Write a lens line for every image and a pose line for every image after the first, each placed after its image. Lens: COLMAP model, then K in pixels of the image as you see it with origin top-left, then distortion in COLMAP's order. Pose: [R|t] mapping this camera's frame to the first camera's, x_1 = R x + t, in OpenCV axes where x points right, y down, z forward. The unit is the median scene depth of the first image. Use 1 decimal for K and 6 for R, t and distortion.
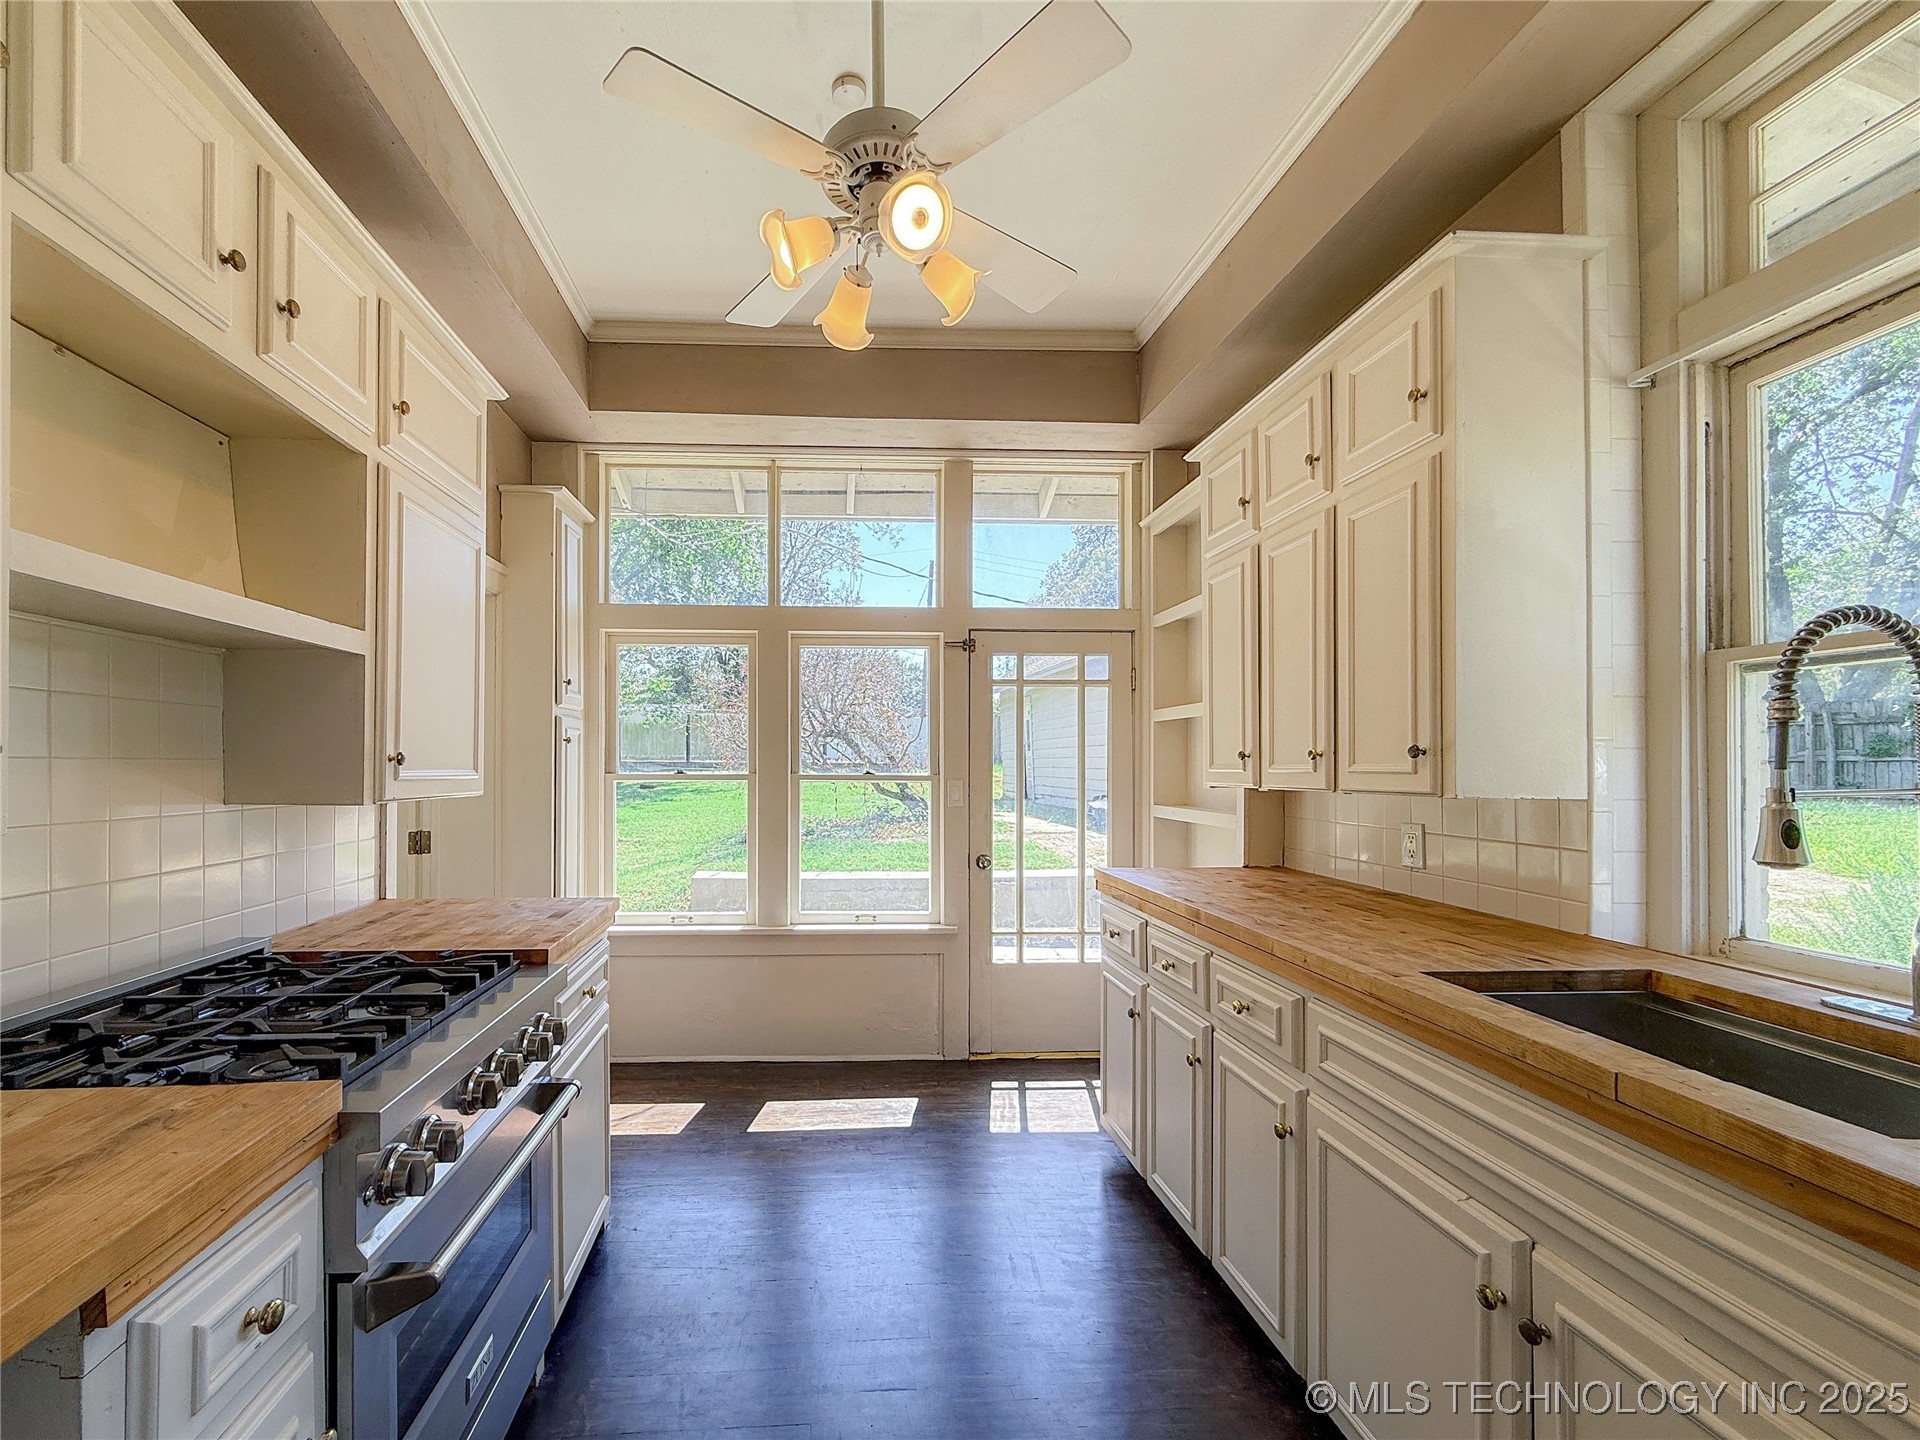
lens RADIAL K [[774.9, 0, 950.8], [0, 774.9, 733.1], [0, 0, 1]] dist [-0.001381, 0.000082]
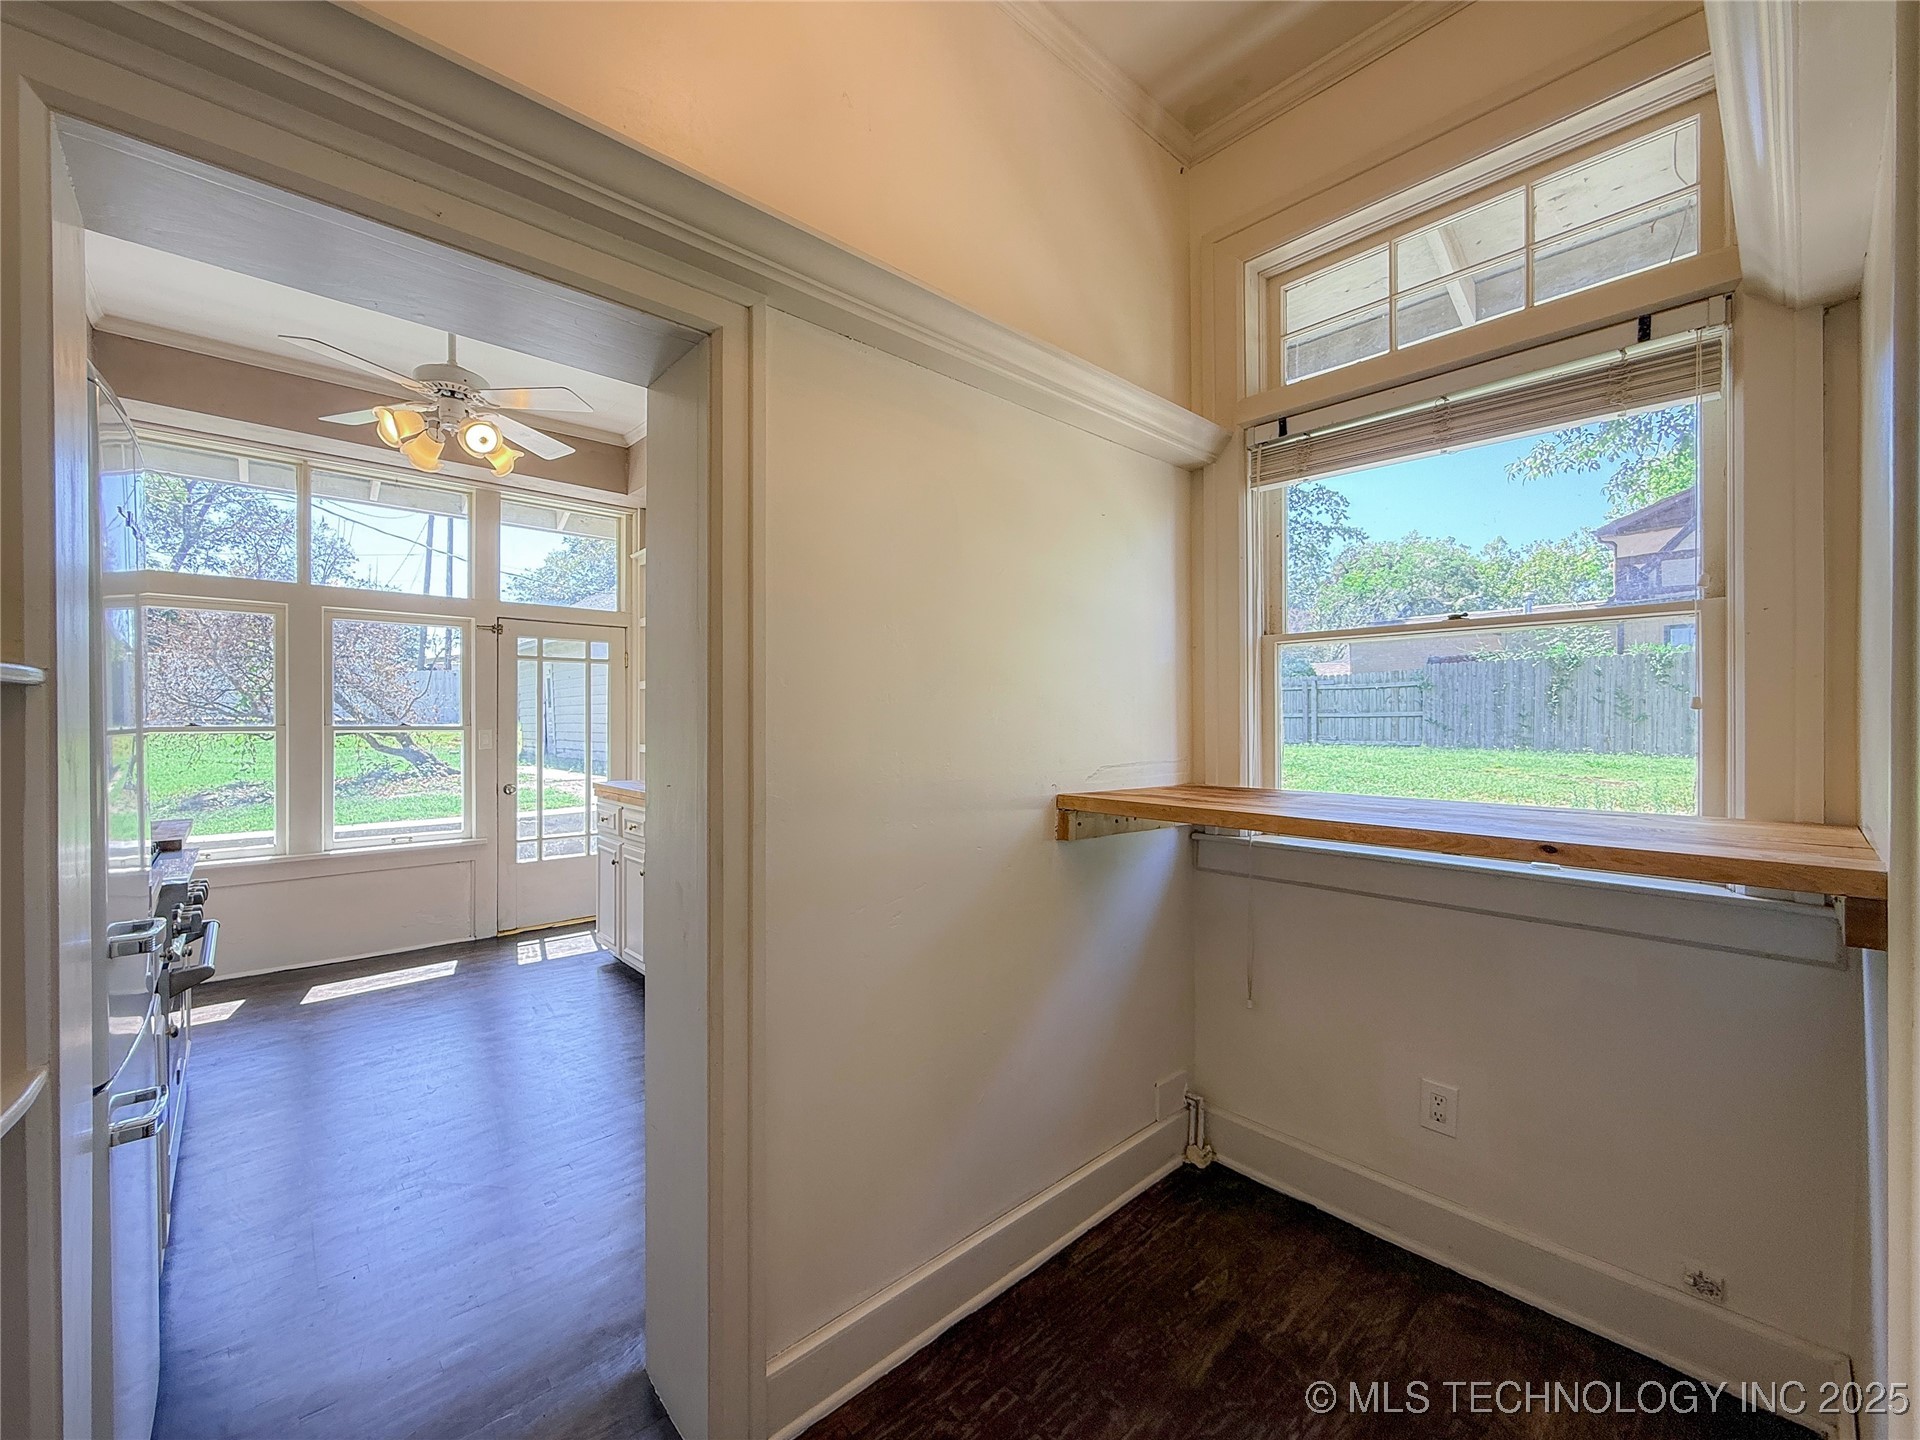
lens RADIAL K [[774.3, 0, 950.2], [0, 774.3, 724.5], [0, 0, 1]] dist [-0.000984, 0.000388]
pose [[0.838381, -0.004545, 0.545065, -0.050042], [-0.019083, 0.999108, 0.037683, -0.013585], [-0.544750, -0.041994, 0.837546, -0.555221]]
